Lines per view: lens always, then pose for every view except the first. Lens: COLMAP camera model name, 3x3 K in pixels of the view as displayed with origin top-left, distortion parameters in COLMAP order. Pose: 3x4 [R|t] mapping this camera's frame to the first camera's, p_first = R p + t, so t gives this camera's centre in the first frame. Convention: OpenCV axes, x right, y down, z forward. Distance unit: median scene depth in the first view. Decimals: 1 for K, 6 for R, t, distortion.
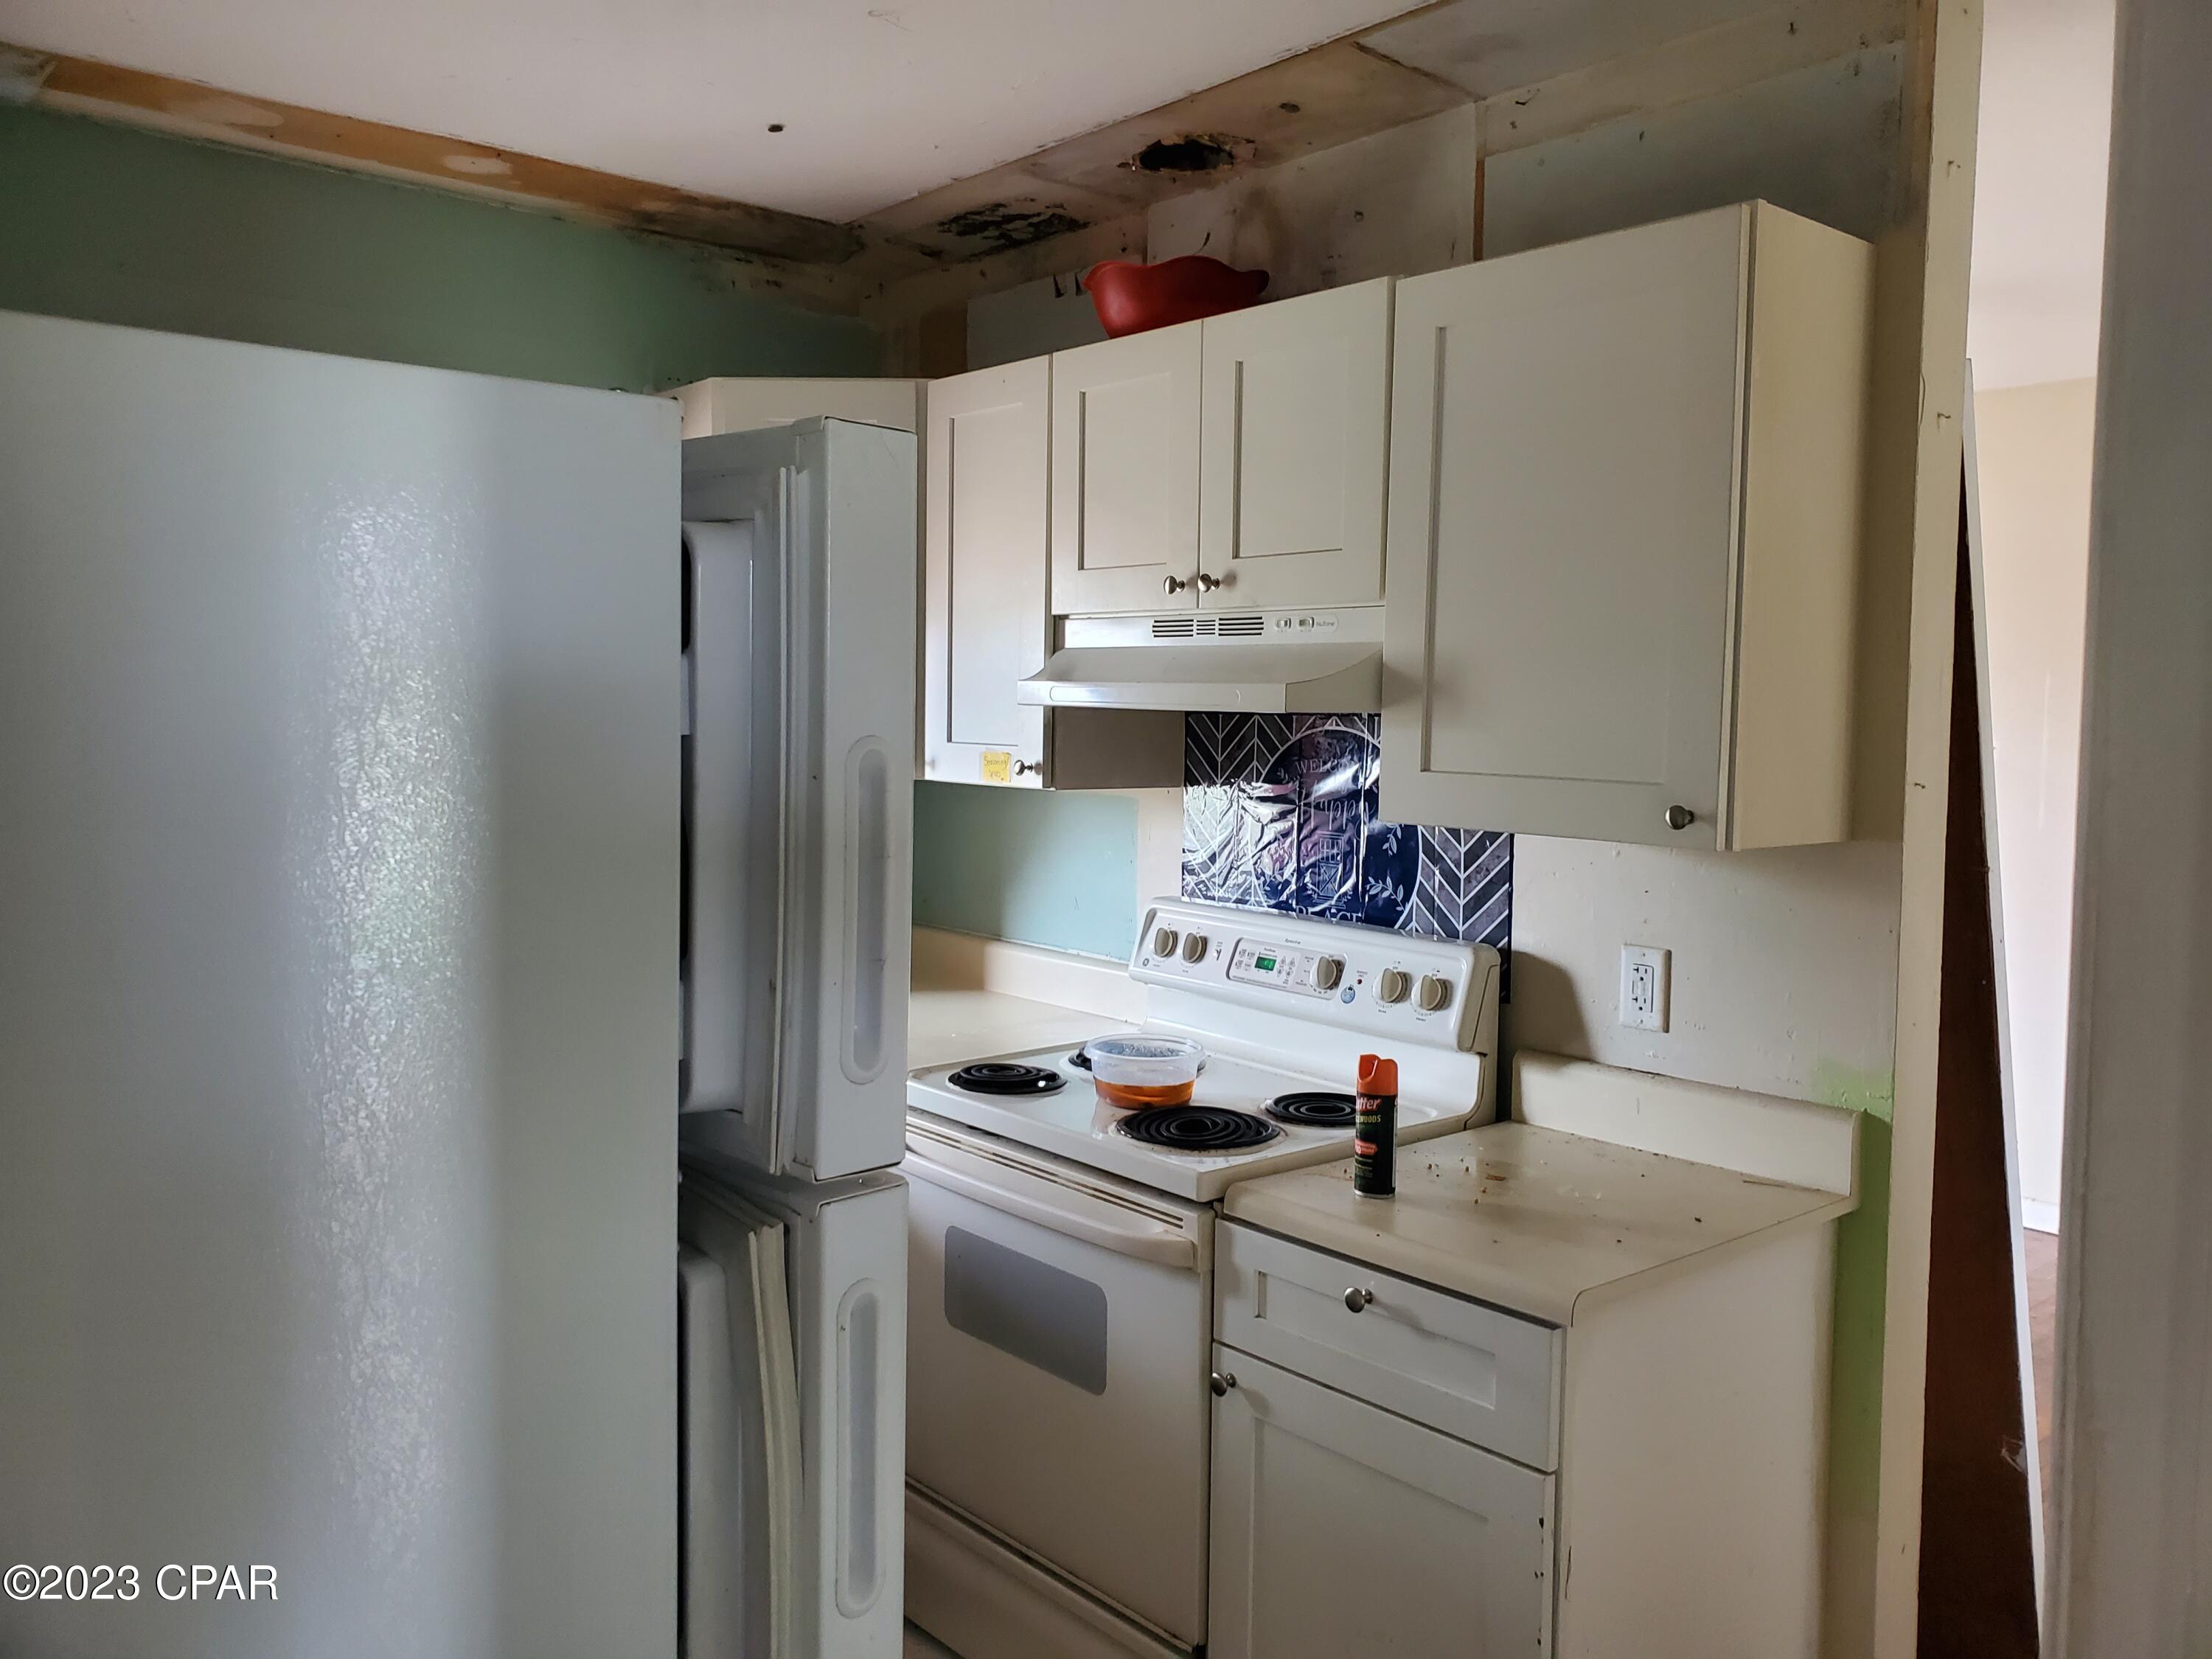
lens RADIAL K [[1795.9, 0, 1076.3], [0, 1795.9, 824.6], [0, 0, 1]] dist [0.574876, 0.000566]
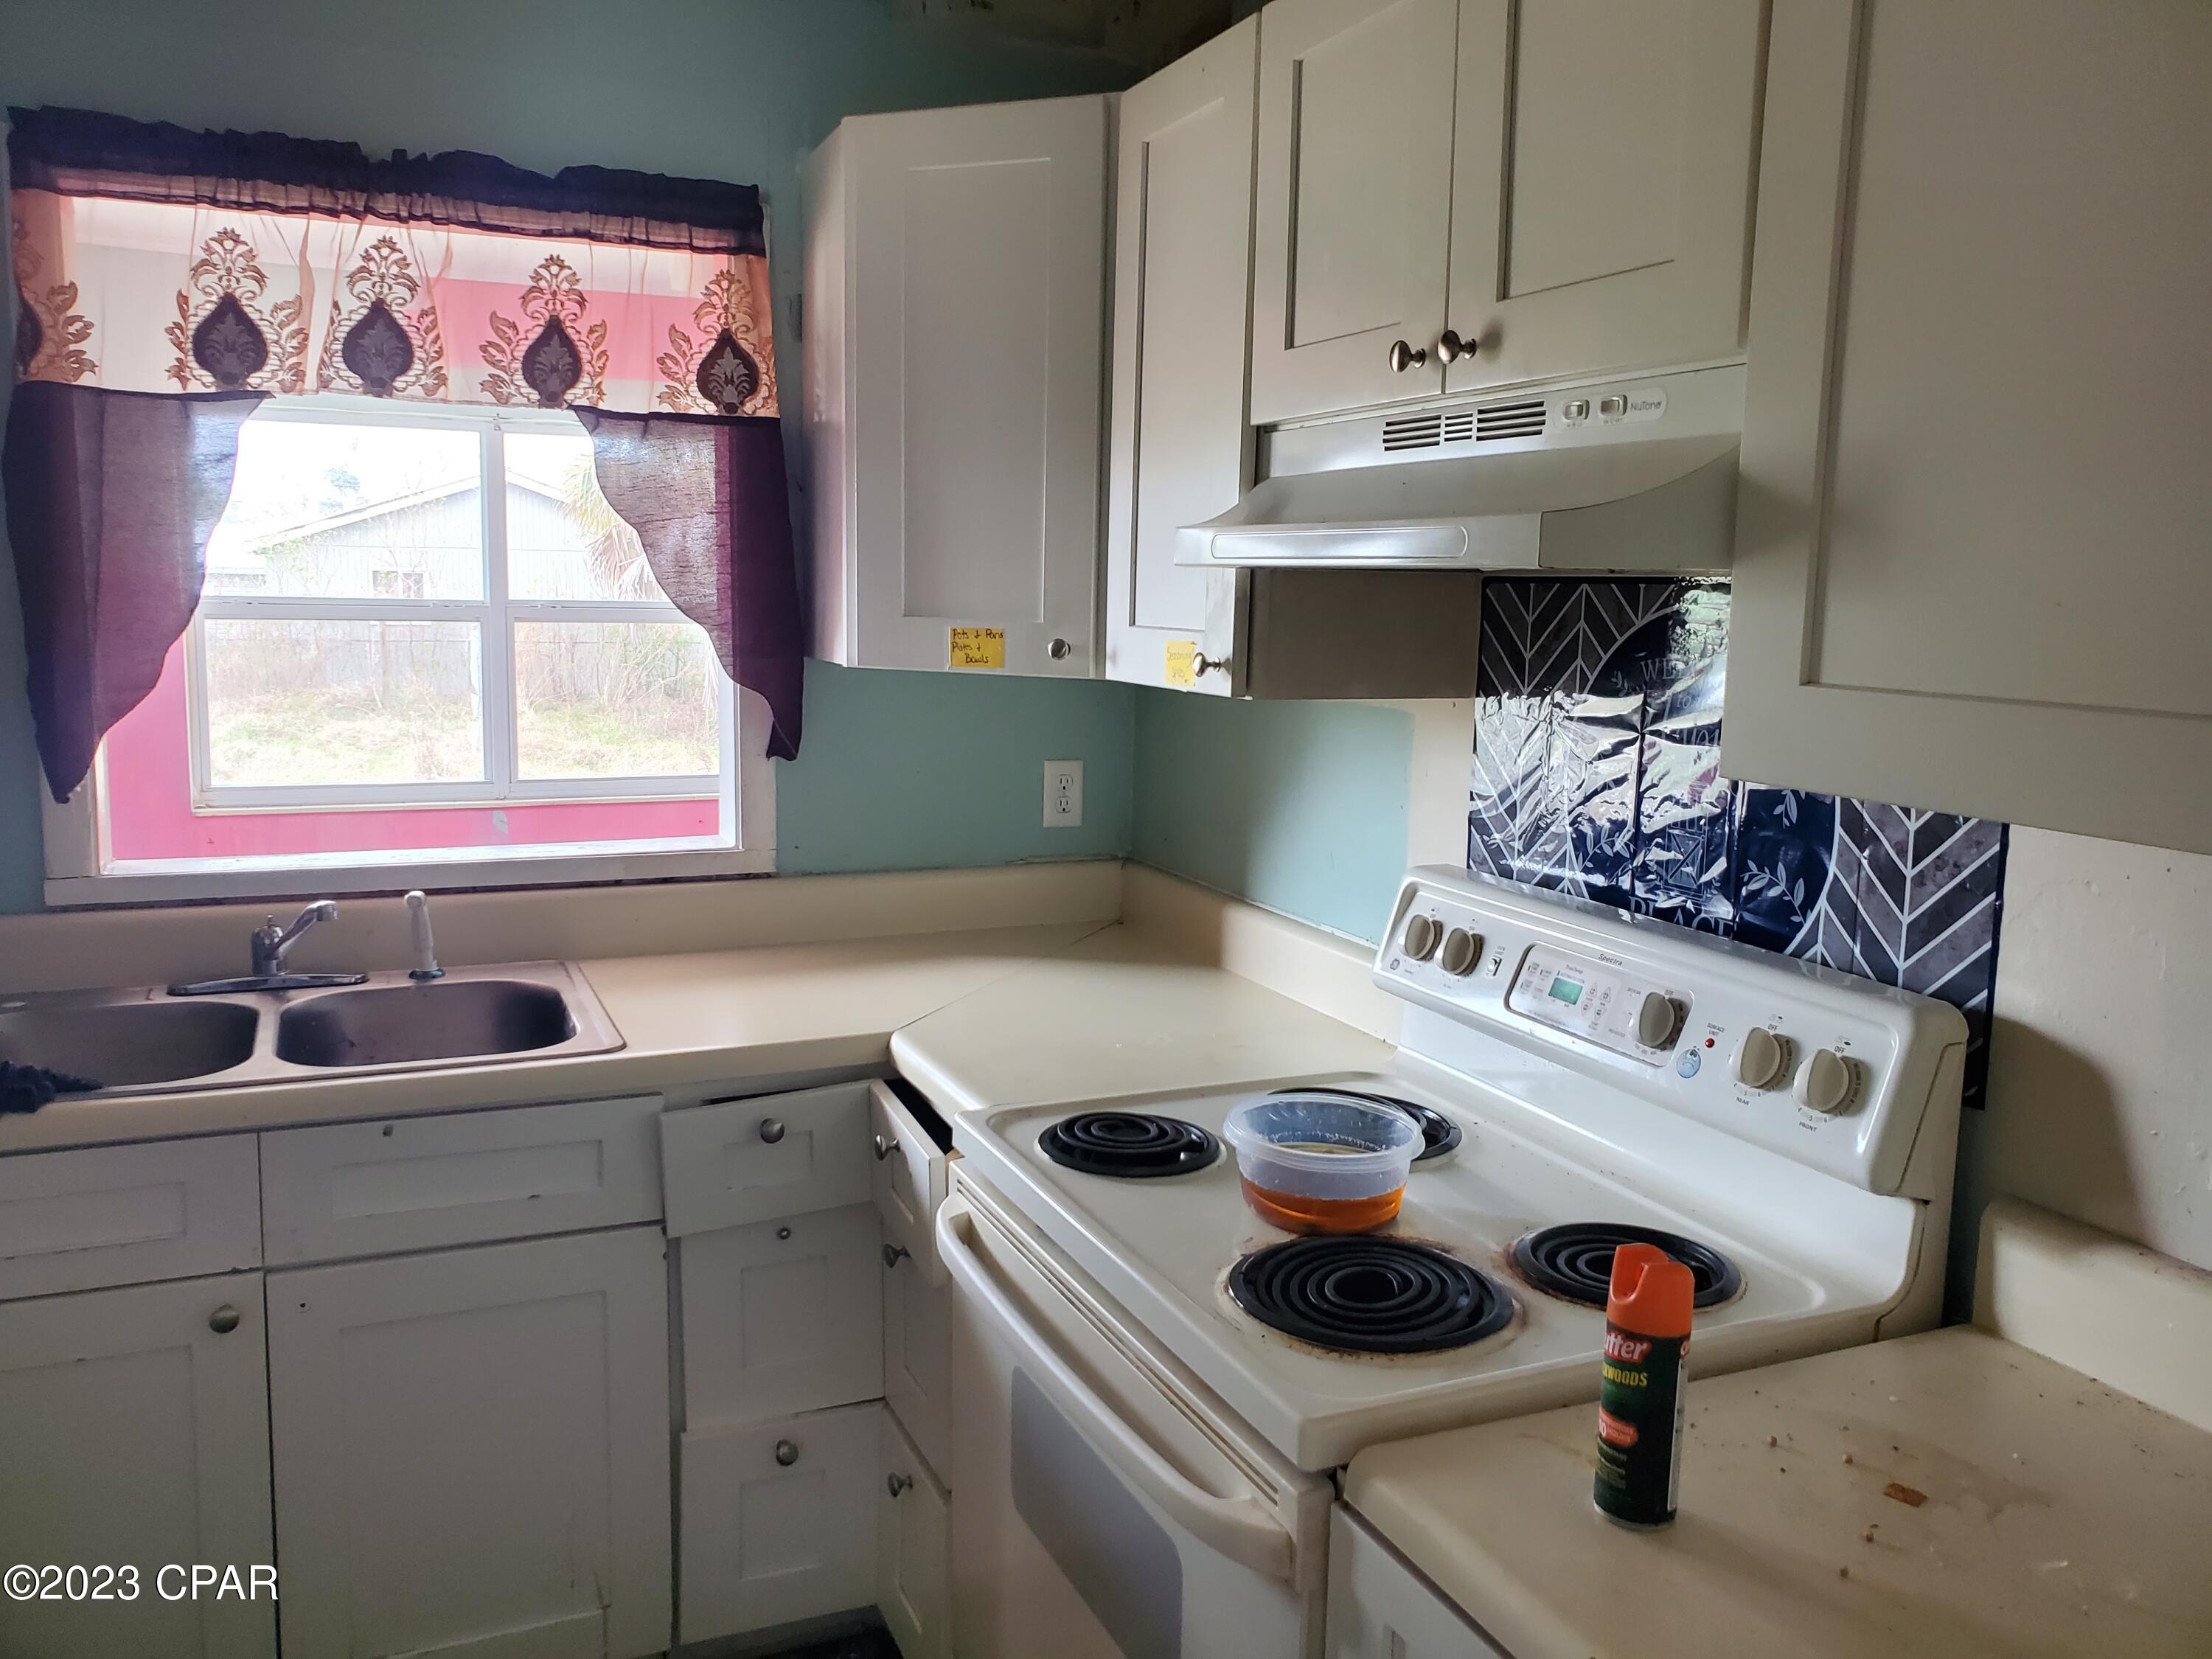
lens RADIAL K [[1753.0, 0, 1106.0], [0, 1753.0, 829.5], [0, 0, 1]] dist [0.143509, 0.005997]
pose [[0.961903, 0.042648, -0.270045, 0.119198], [-0.024937, 0.997327, 0.068683, -0.015787], [0.272253, -0.059333, 0.960395, 0.401059]]
